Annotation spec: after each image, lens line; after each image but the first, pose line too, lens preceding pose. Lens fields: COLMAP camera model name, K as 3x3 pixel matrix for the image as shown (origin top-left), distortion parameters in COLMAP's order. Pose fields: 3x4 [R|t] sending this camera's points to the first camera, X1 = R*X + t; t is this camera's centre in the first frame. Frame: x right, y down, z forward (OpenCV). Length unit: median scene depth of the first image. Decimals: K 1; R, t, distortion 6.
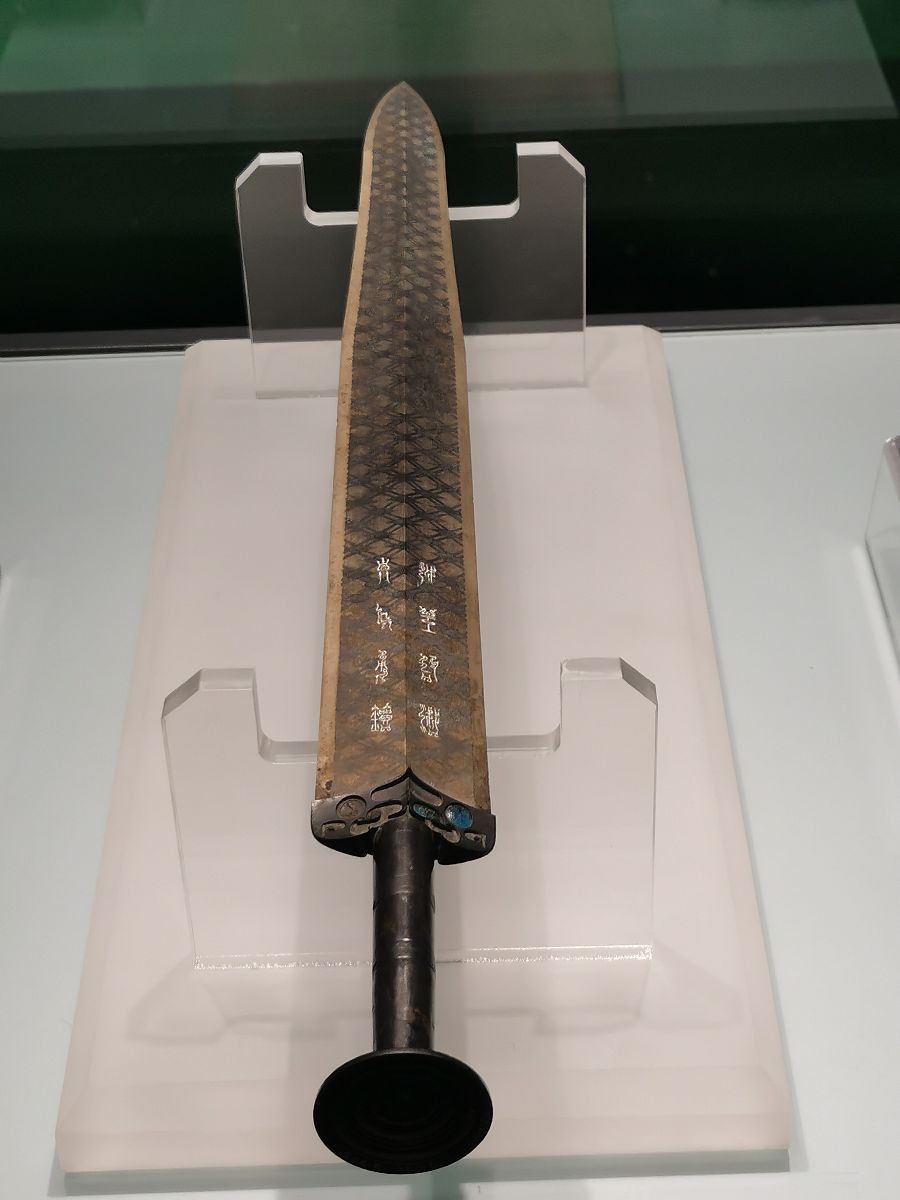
lens RADIAL K [[2282.4, 0, 450.0], [0, 2282.4, 600.0], [0, 0, 1]] dist [-0.035319, -0.223415]
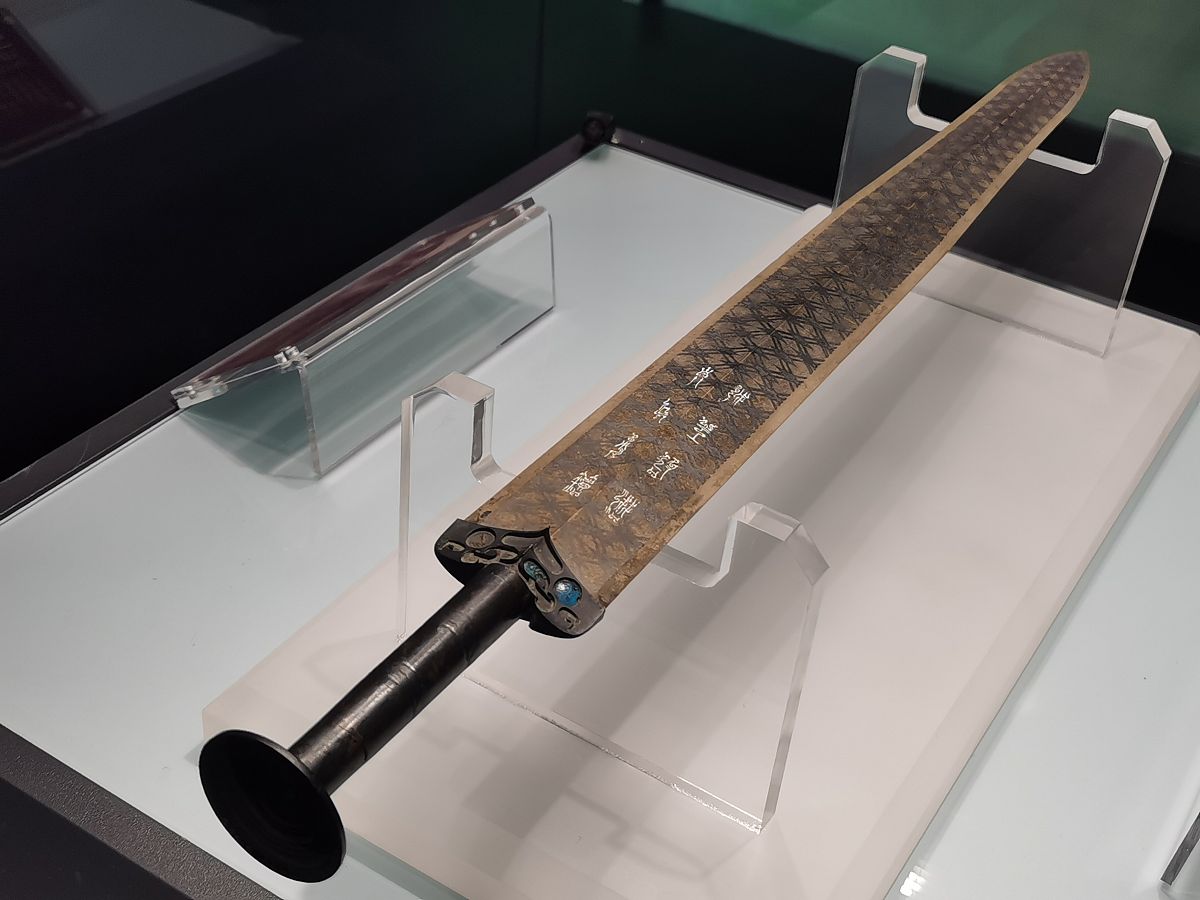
lens RADIAL K [[1616.8, 0, 600.0], [0, 1616.8, 450.0], [0, 0, 1]] dist [0.007398, 0.053271]
pose [[0.834730, 0.398540, -0.379990, 0.204475], [-0.405796, 0.911667, 0.064755, -0.010489], [0.372231, 0.100146, 0.922721, 0.275658]]
